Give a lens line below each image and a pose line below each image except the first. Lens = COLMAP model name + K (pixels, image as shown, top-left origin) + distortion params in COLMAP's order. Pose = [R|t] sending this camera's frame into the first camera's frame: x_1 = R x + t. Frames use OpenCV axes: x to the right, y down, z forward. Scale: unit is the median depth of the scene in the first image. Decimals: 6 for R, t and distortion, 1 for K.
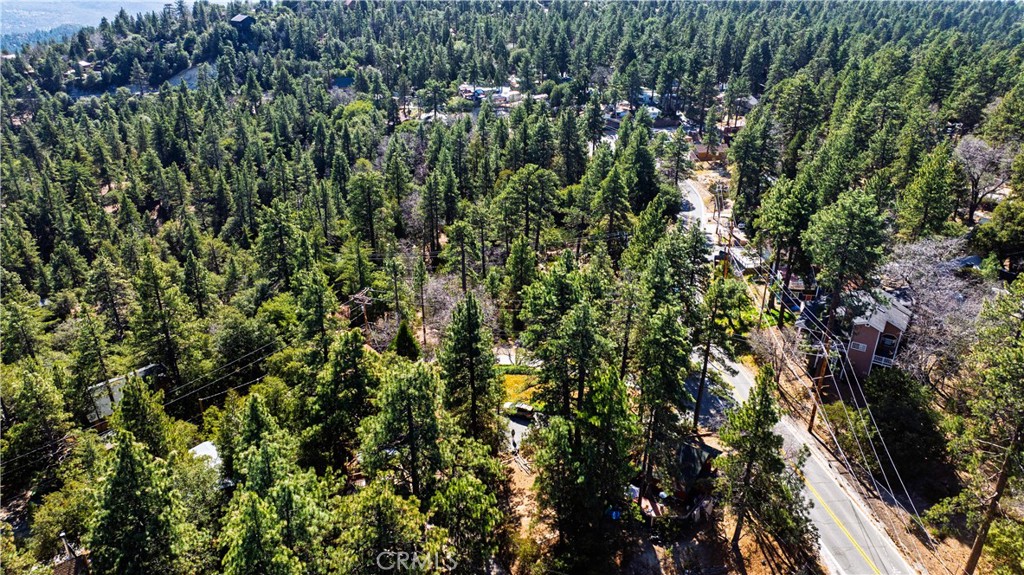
lens RADIAL K [[714.2, 0, 512.0], [0, 714.2, 287.5], [0, 0, 1]] dist [-0.020183, 0.000979]
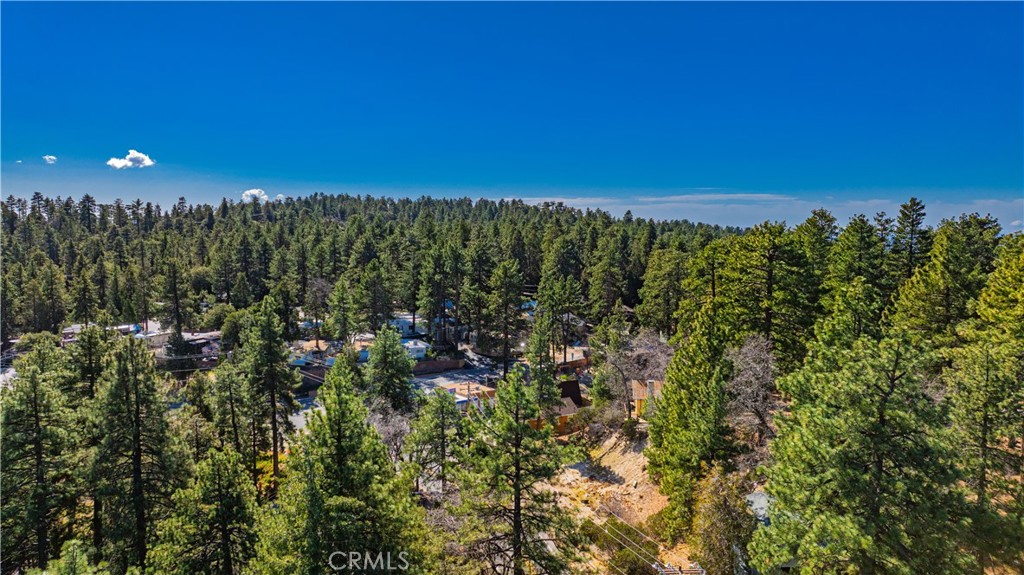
lens RADIAL K [[718.0, 0, 515.4], [0, 718.0, 285.3], [0, 0, 1]] dist [-0.043440, 0.049493]
pose [[0.949052, -0.038006, 0.312820, 0.097434], [0.140800, 0.939241, -0.313053, -0.105921], [-0.281915, 0.341149, 0.896739, 0.457776]]
